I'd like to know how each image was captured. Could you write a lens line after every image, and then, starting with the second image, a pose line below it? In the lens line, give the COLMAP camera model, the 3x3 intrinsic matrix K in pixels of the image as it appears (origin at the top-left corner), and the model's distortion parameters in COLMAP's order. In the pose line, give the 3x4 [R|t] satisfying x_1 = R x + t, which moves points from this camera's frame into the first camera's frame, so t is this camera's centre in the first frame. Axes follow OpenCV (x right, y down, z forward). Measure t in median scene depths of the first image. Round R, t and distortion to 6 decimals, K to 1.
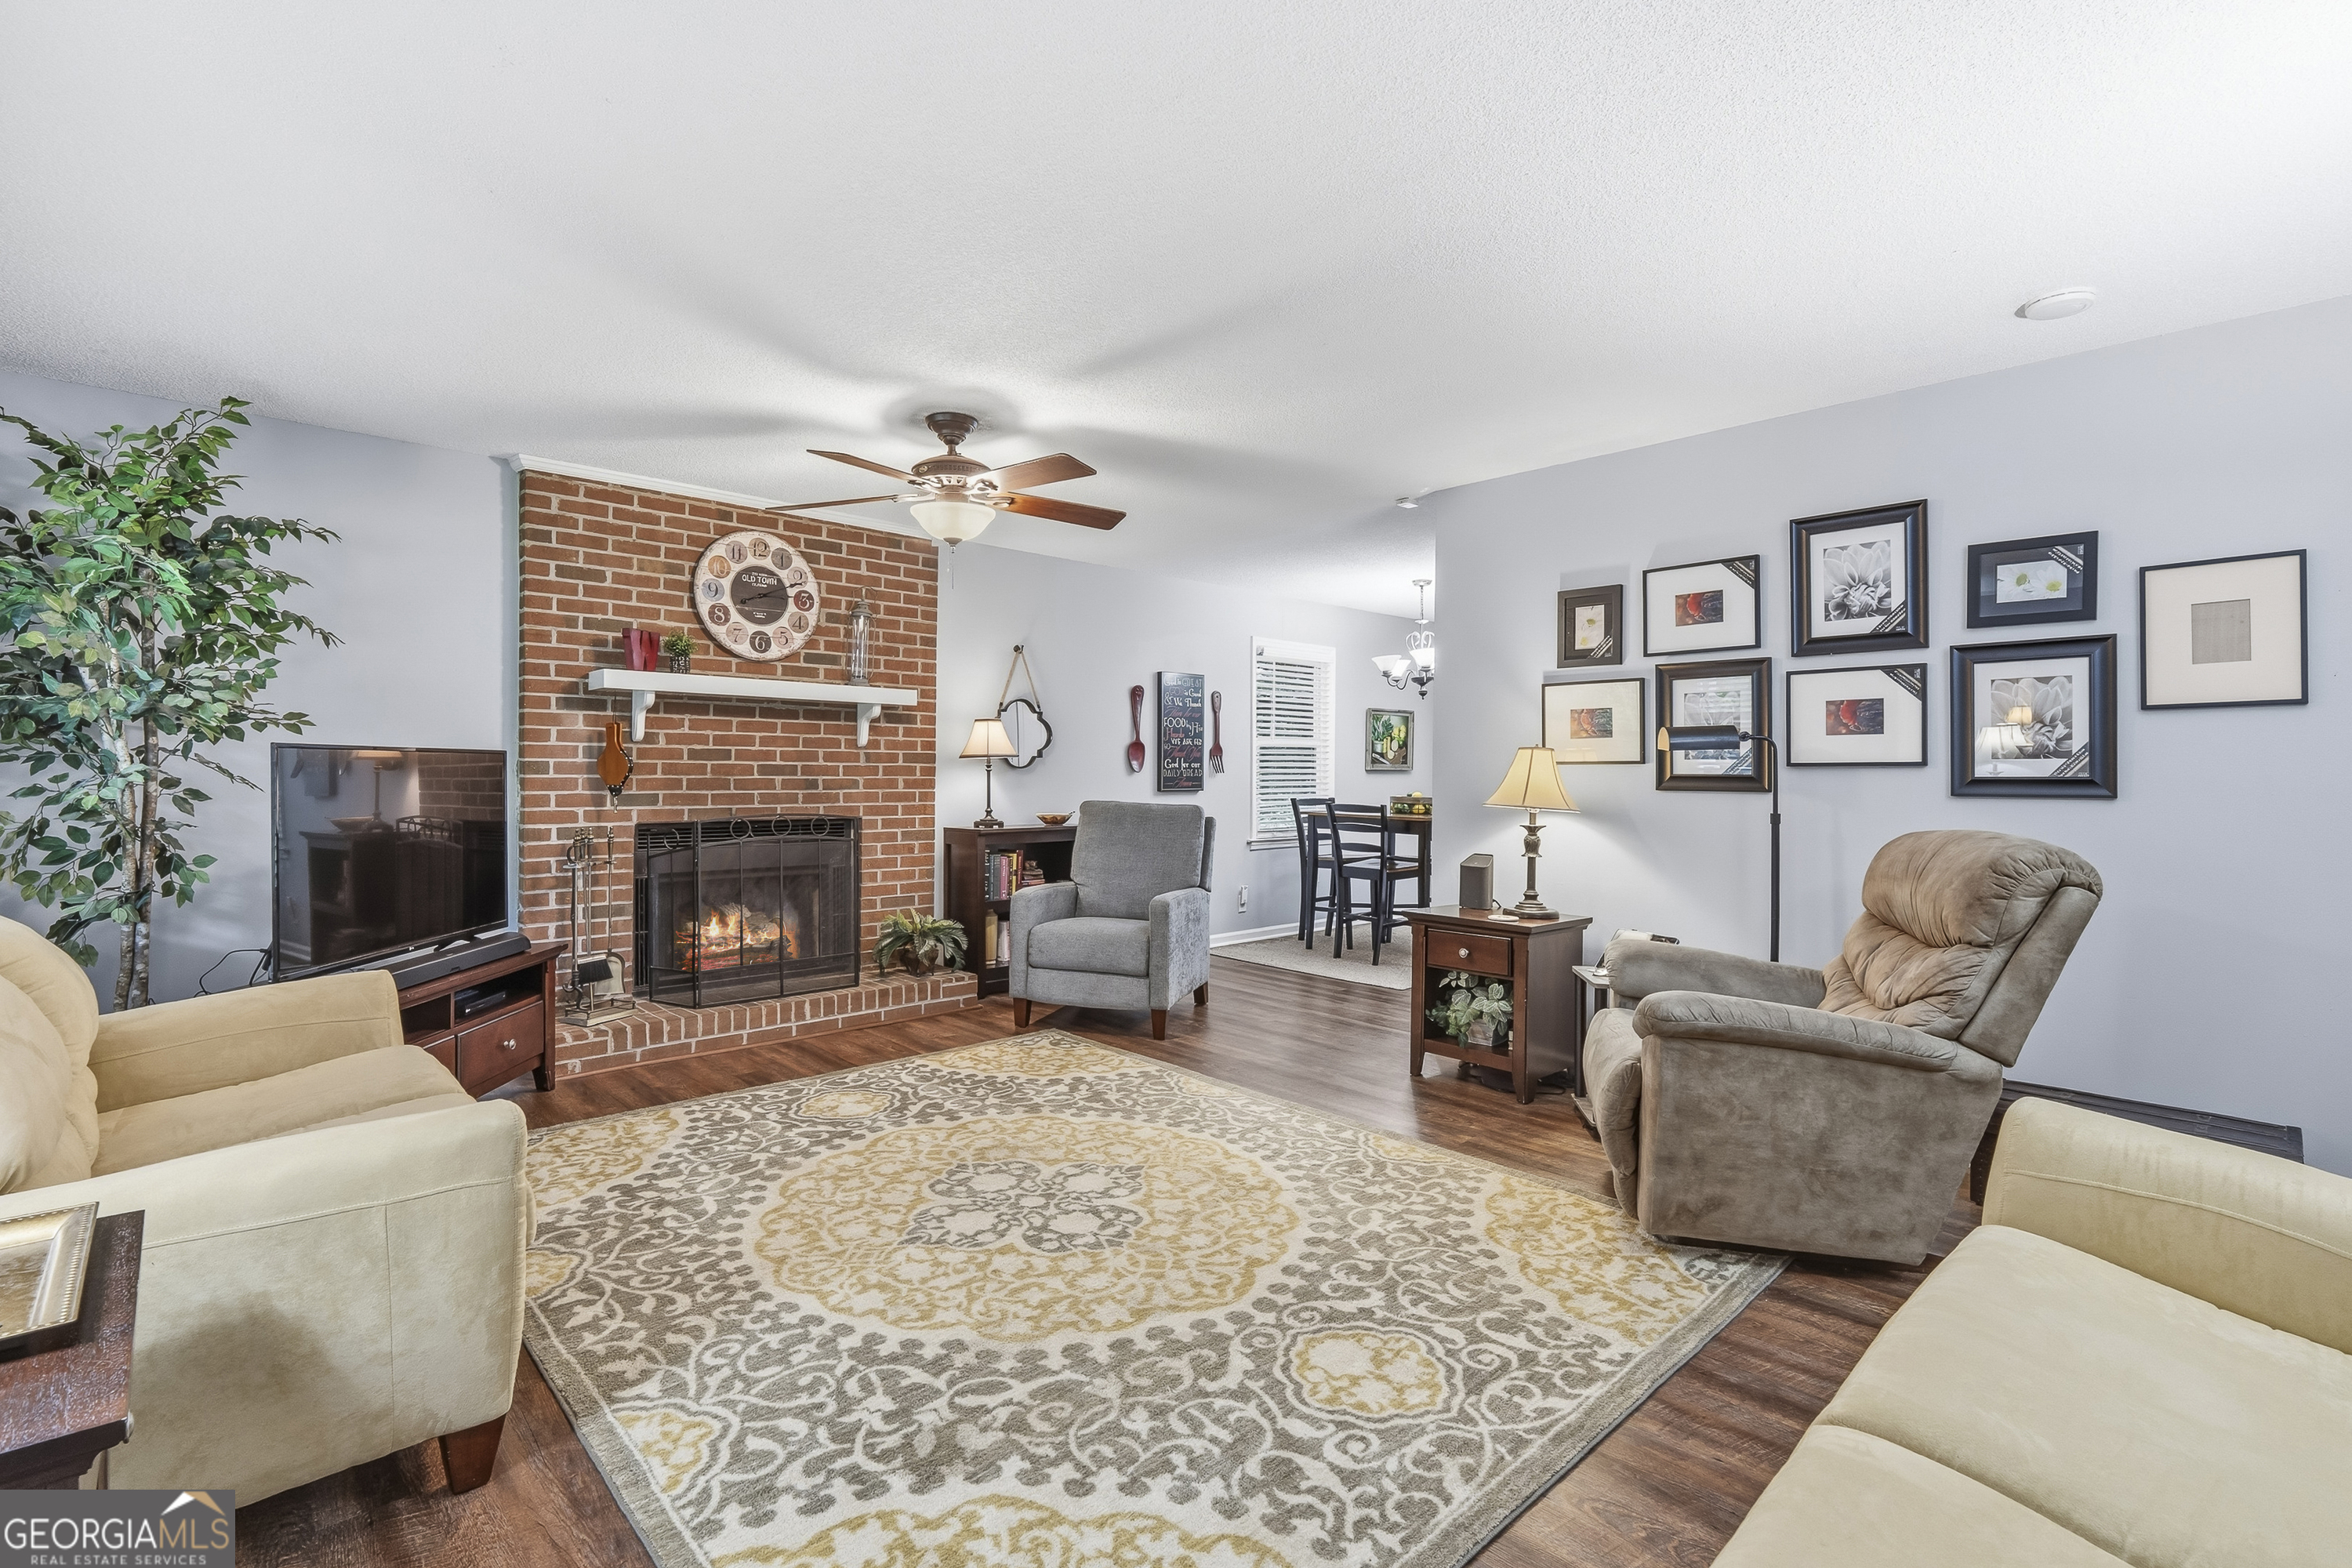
lens RADIAL K [[1065.7, 0, 1168.7], [0, 1065.7, 781.7], [0, 0, 1]] dist [-0.010103, 0.001237]
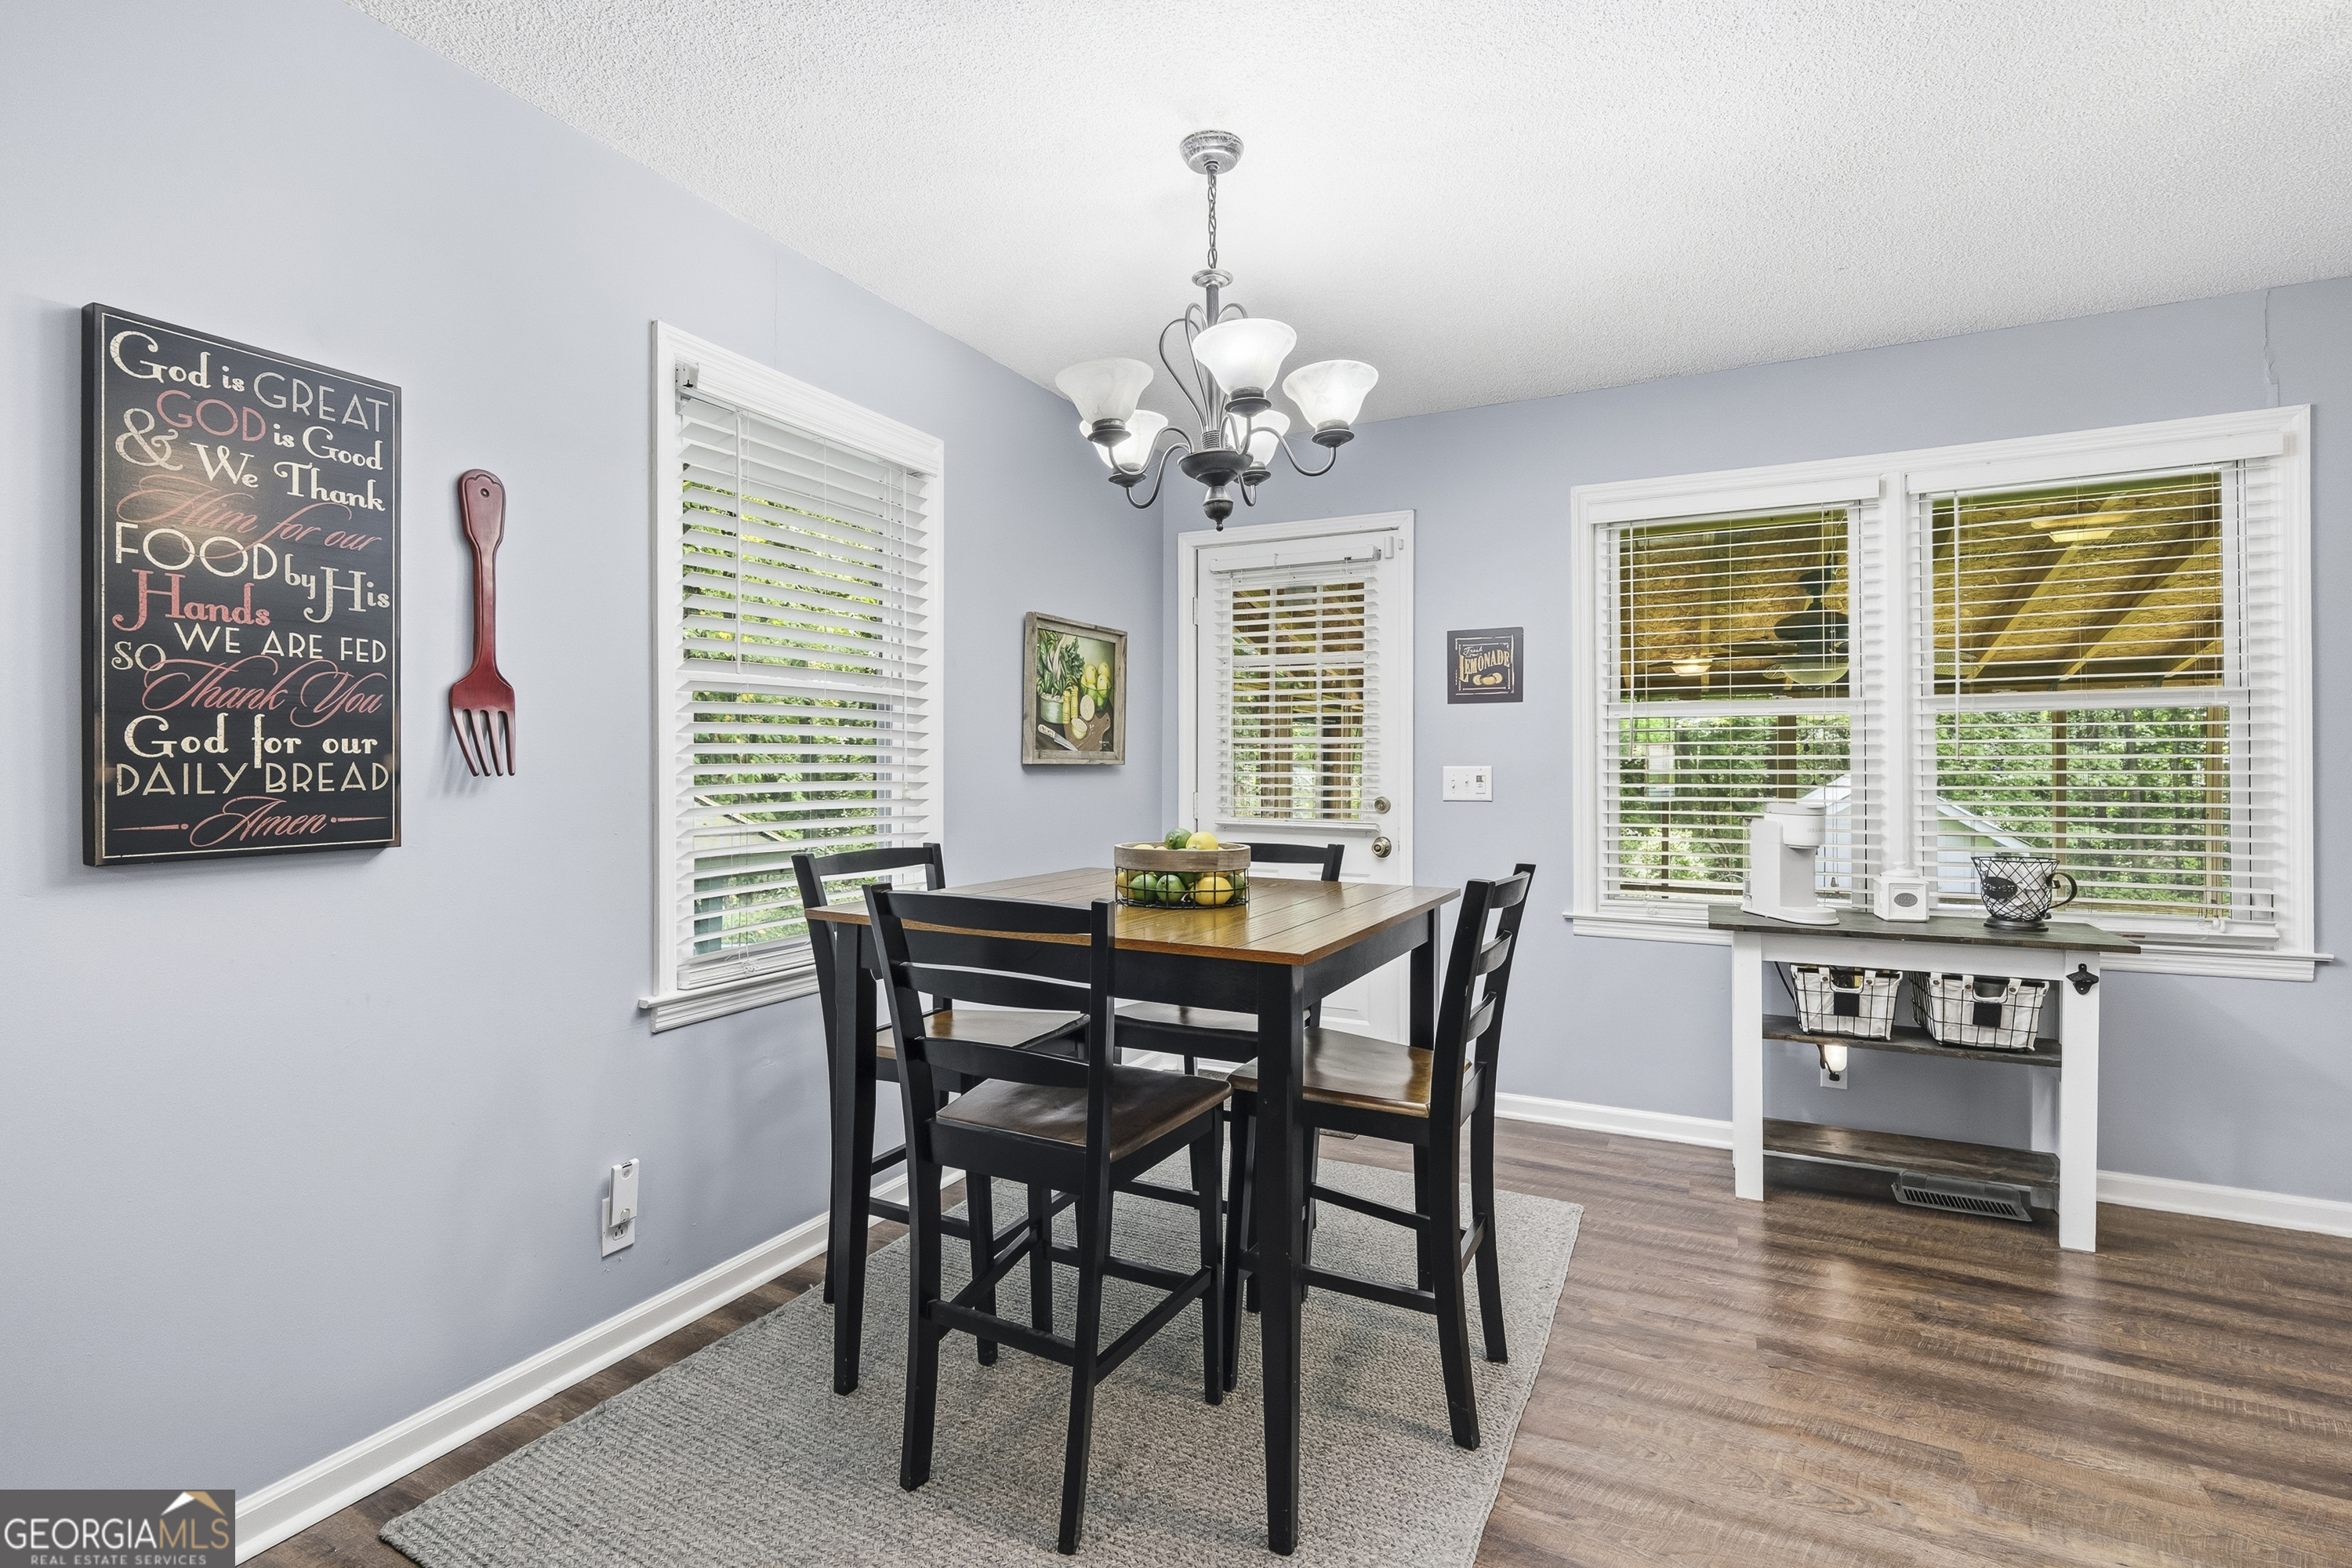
lens RADIAL K [[1065.7, 0, 1171.3], [0, 1065.7, 761.2], [0, 0, 1]] dist [-0.010103, 0.001237]
pose [[0.943198, -0.004507, 0.332200, 0.221358], [0.010382, 0.999820, -0.015910, -0.010543], [-0.332069, 0.018455, 0.943075, 1.281785]]
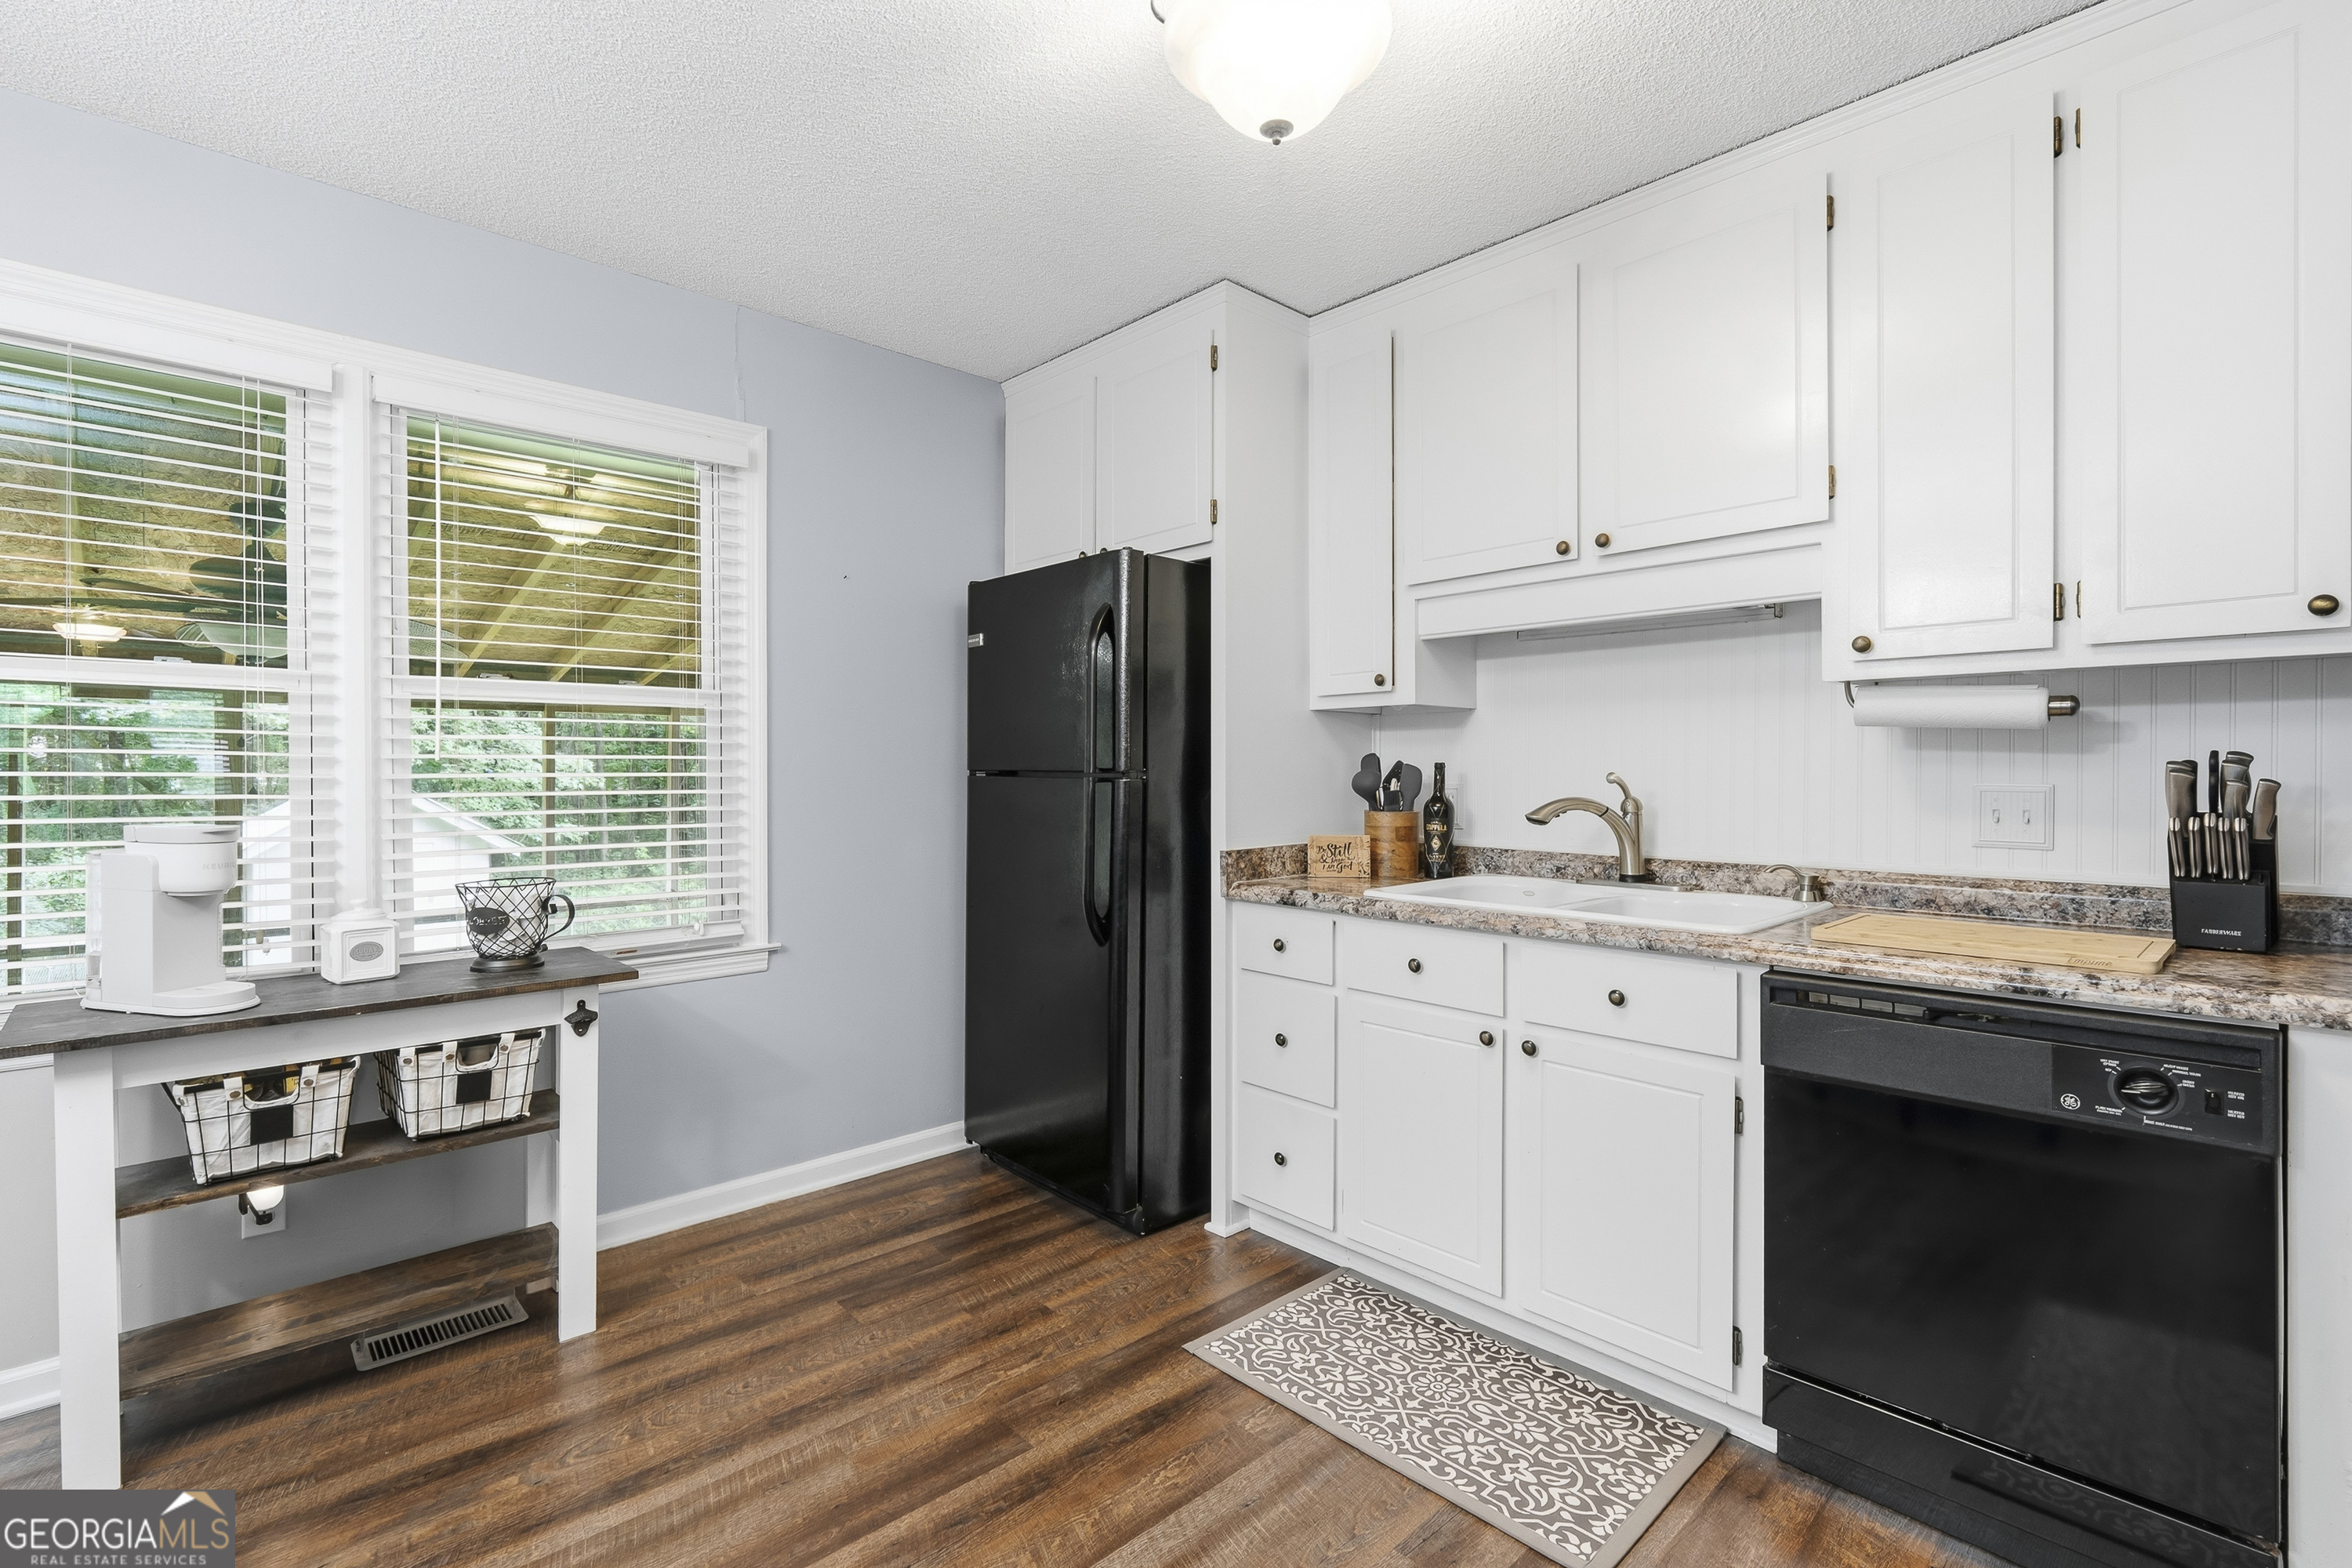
lens RADIAL K [[1065.7, 0, 1176.5], [0, 1065.7, 778.7], [0, 0, 1]] dist [-0.010103, 0.001237]
pose [[-0.003123, -0.012683, 0.999915, 0.418152], [0.012399, 0.999842, 0.012720, -0.009216], [-0.999918, 0.012438, -0.002965, 1.404904]]
